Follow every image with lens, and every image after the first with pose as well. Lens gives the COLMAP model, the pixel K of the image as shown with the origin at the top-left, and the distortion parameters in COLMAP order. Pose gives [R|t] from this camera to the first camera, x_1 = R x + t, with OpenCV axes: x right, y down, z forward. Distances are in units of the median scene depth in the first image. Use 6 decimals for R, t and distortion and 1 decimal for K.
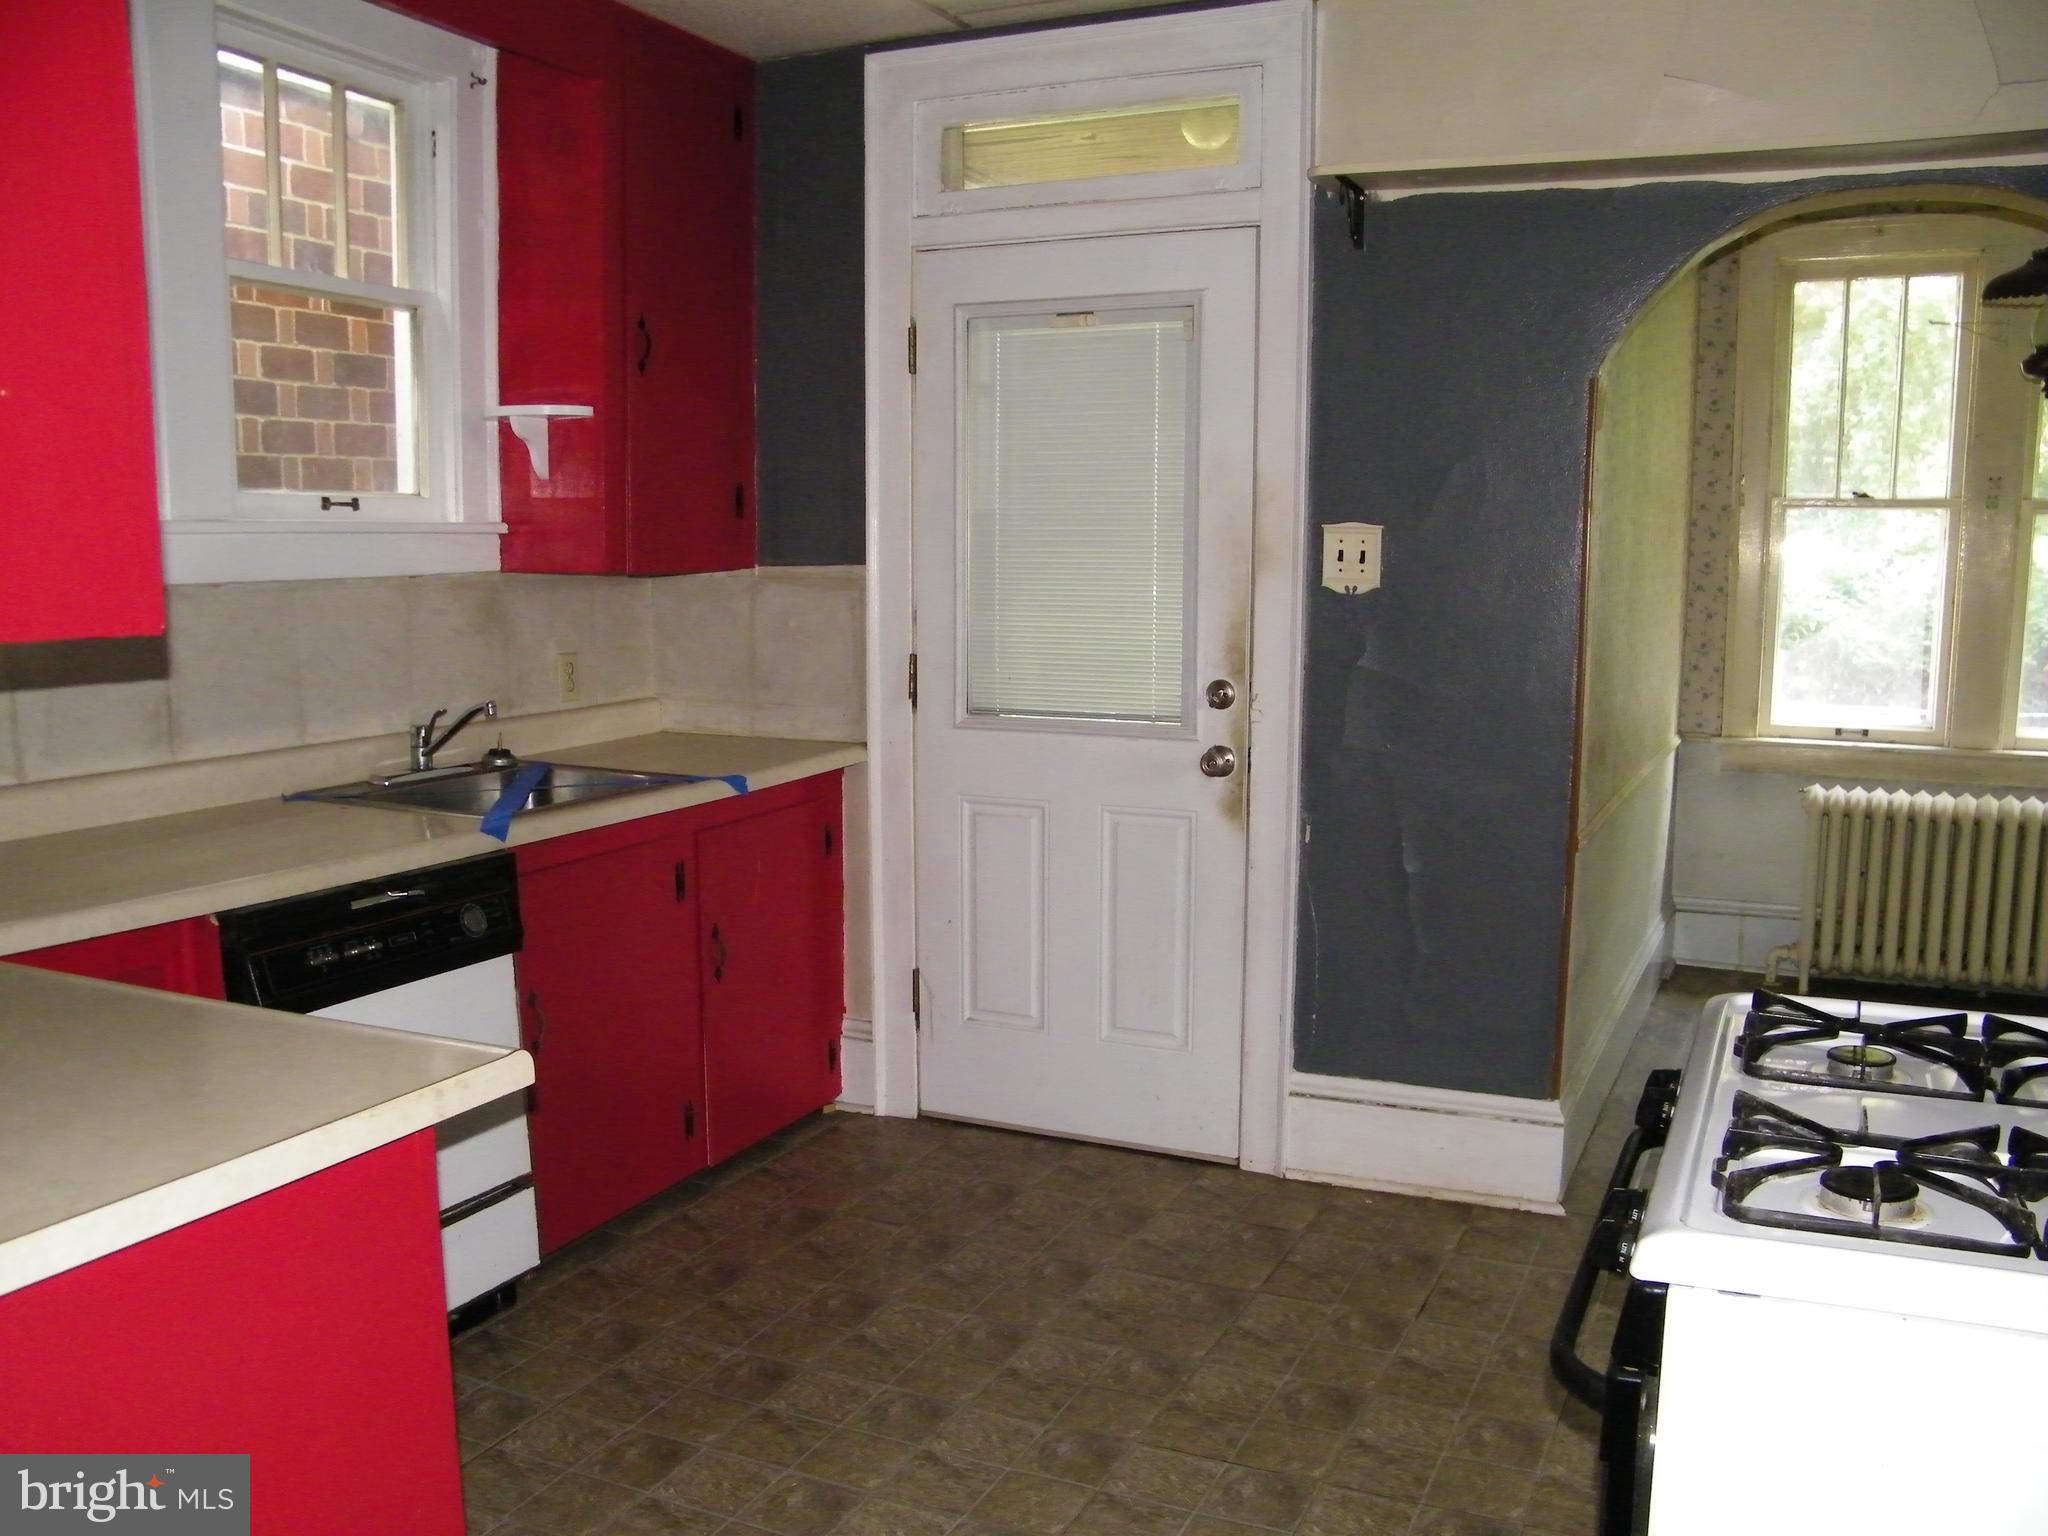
lens RADIAL K [[1736.1, 0, 1029.2], [0, 1736.1, 832.6], [0, 0, 1]] dist [-0.127577, 0.006132]
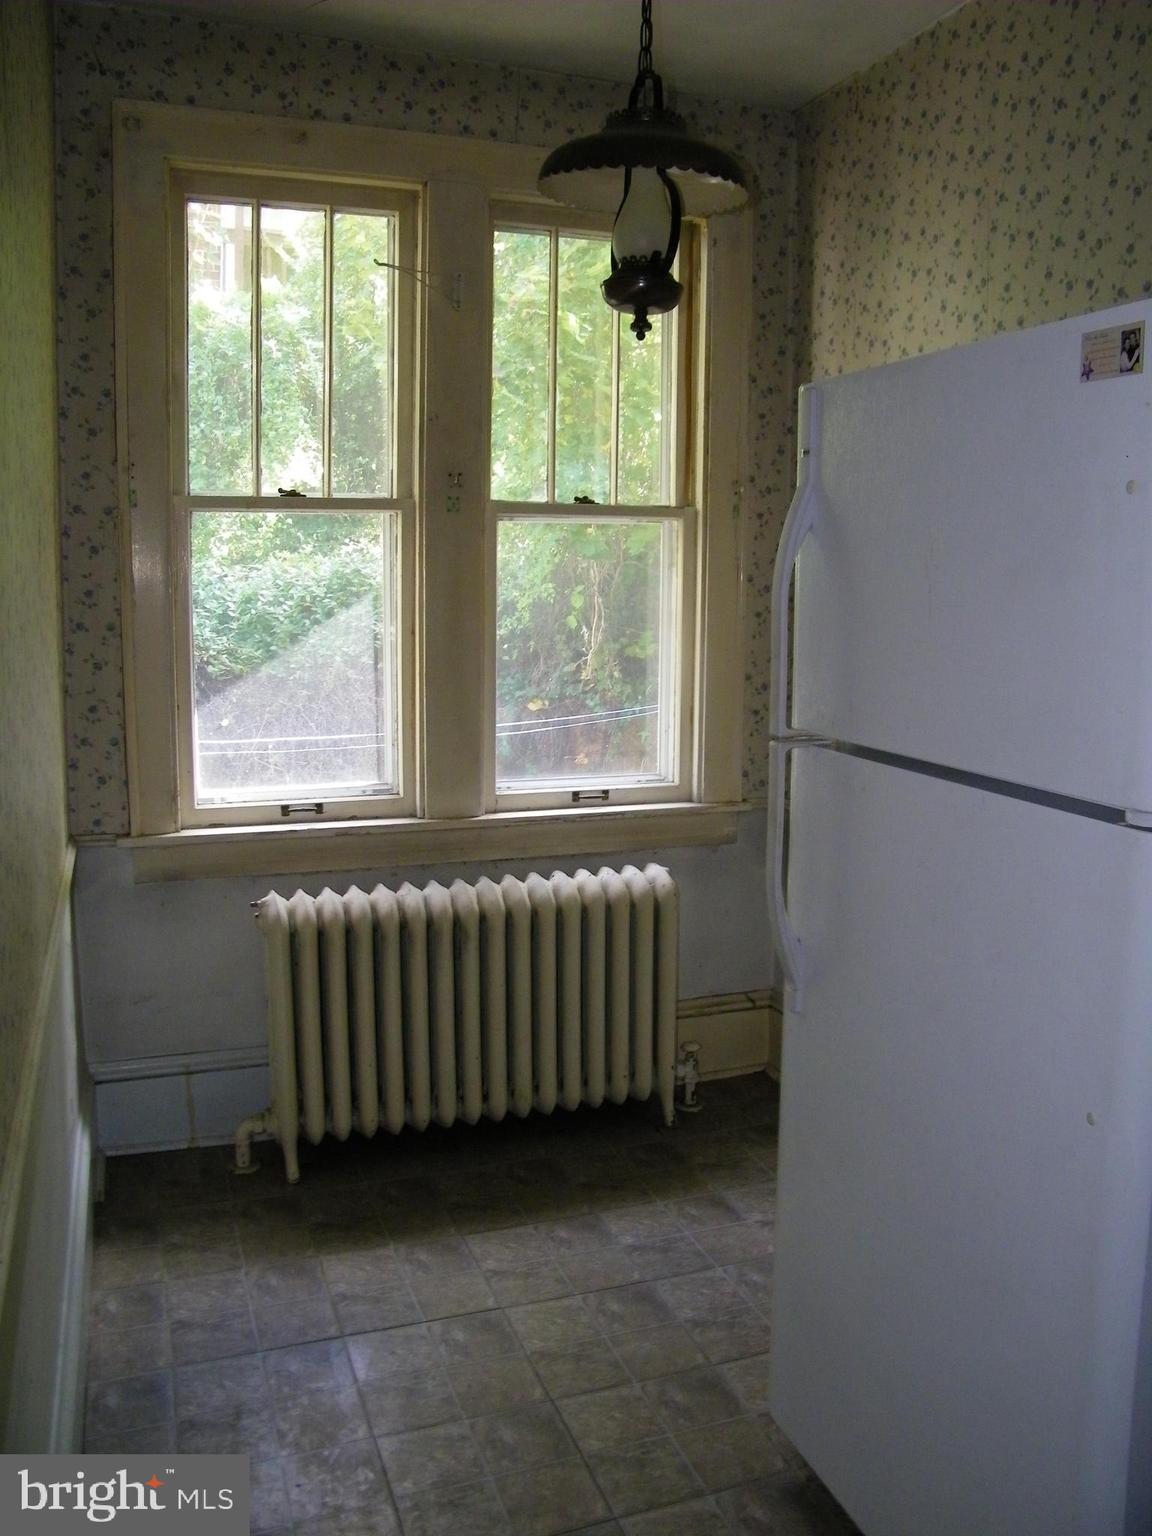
lens RADIAL K [[1302.0, 0, 576.0], [0, 1302.0, 768.0], [0, 0, 1]] dist [-0.127577, 0.006132]
pose [[0.710988, -0.098915, 0.696212, 0.174585], [0.099291, 0.994260, 0.039862, -0.089151], [-0.696159, 0.040786, 0.716728, 0.498709]]
